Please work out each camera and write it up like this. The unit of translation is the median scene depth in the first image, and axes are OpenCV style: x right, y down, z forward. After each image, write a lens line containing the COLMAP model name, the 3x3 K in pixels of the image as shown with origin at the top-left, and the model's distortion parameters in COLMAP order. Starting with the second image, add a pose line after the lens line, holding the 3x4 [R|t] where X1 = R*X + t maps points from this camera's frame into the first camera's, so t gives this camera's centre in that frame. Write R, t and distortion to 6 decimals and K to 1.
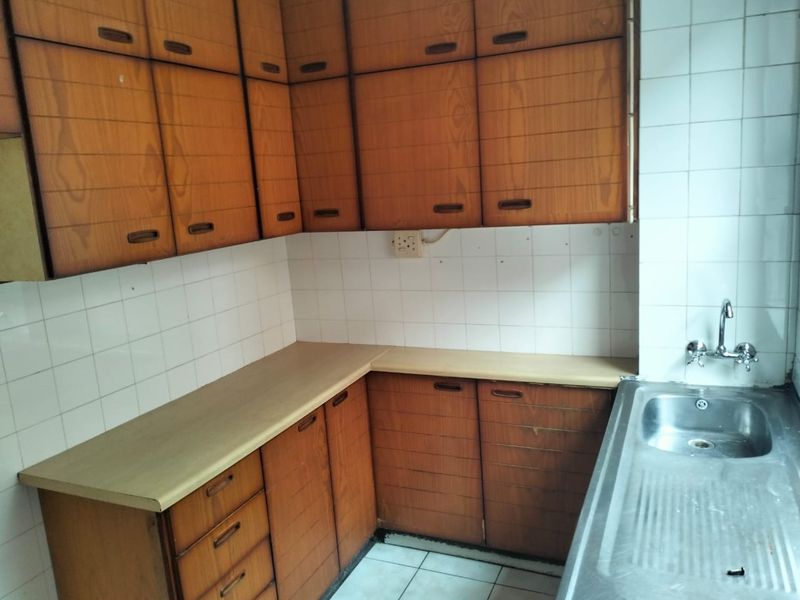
lens RADIAL K [[666.0, 0, 402.4], [0, 666.0, 298.6], [0, 0, 1]] dist [0.053130, -0.096177]
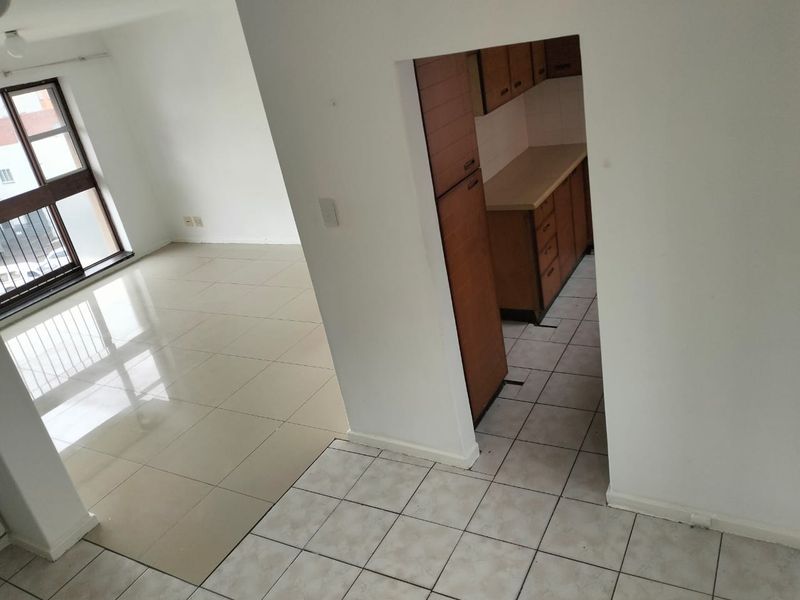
lens RADIAL K [[666.0, 0, 397.9], [0, 666.0, 300.5], [0, 0, 1]] dist [0.053130, -0.096177]
pose [[0.989942, -0.052633, -0.131321, -0.377377], [0.083585, 0.966488, 0.242722, 0.004641], [0.114145, -0.251257, 0.961166, -1.005662]]
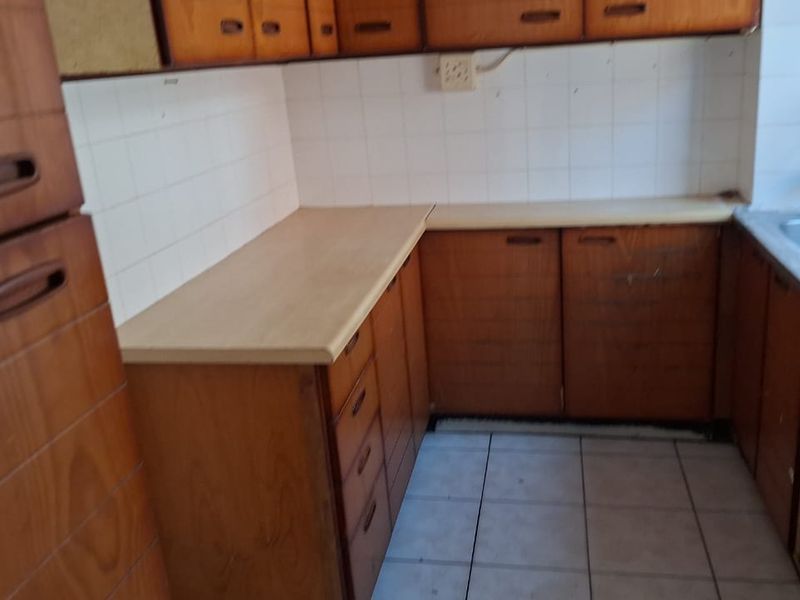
lens RADIAL K [[808.0, 0, 437.7], [0, 808.0, 305.9], [0, 0, 1]] dist [0.056681, 0.000000]
pose [[0.968203, -0.068637, 0.240565, -0.320625], [0.039228, 0.991384, 0.124979, 0.089128], [-0.247071, -0.111568, 0.962553, 0.015622]]
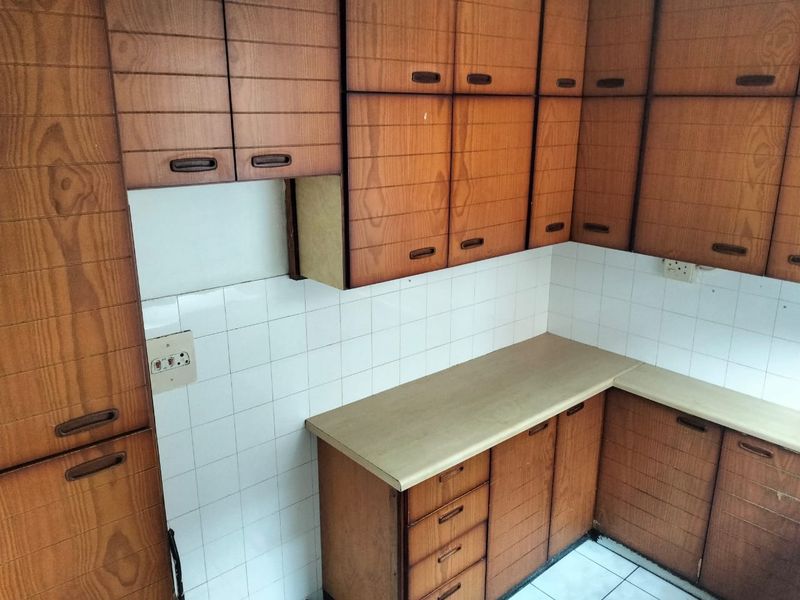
lens RADIAL K [[666.0, 0, 382.6], [0, 666.0, 304.5], [0, 0, 1]] dist [0.053130, -0.096177]
pose [[0.898616, 0.190977, -0.394991, 0.018494], [-0.139520, 0.977946, 0.155421, -0.137904], [0.415961, -0.084555, 0.905443, -0.063261]]
